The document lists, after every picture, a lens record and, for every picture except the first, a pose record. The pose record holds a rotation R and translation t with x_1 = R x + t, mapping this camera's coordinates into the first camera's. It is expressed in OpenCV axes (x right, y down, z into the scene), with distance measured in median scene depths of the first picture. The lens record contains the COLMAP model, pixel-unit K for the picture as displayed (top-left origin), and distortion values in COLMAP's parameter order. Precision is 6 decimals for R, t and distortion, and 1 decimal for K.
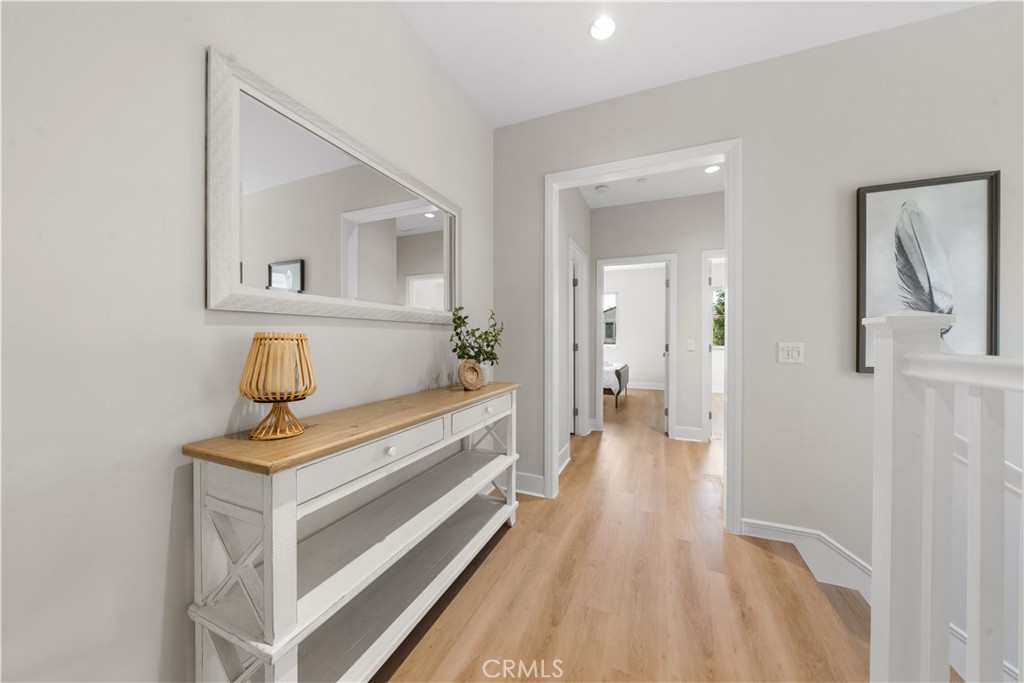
lens RADIAL K [[352.1, 0, 512.2], [0, 352.1, 340.1], [0, 0, 1]] dist [-0.006094, 0.000465]
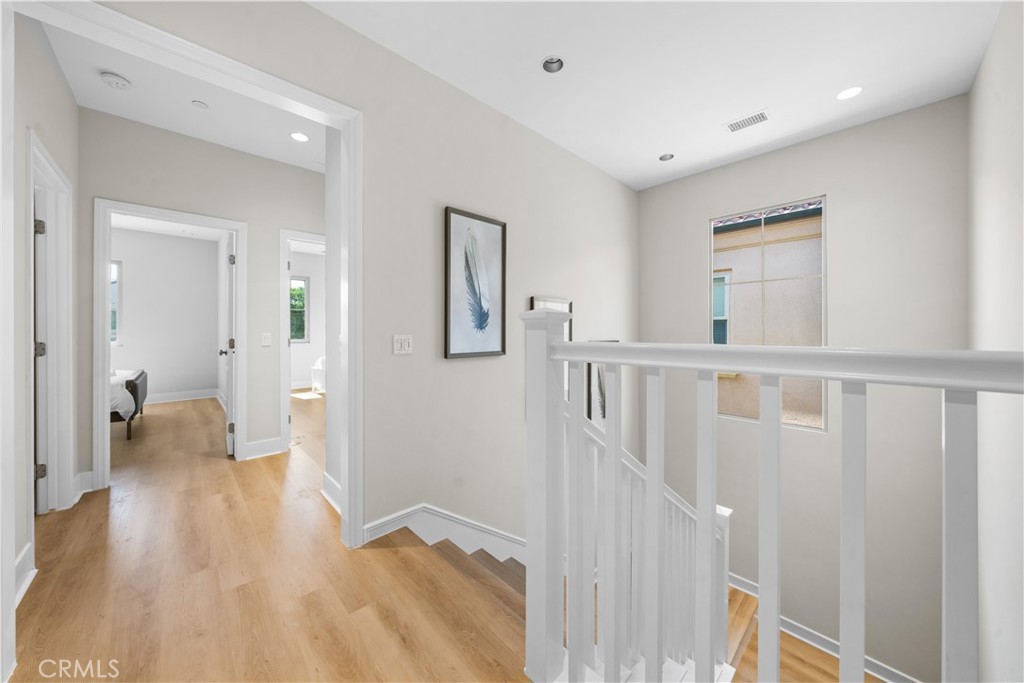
lens RADIAL K [[352.1, 0, 512.1], [0, 352.1, 330.6], [0, 0, 1]] dist [-0.006094, 0.000465]
pose [[0.395390, -0.002946, 0.918509, -0.037575], [0.008976, 0.999960, -0.000657, -0.001387], [-0.918470, 0.008504, 0.395400, 0.286442]]
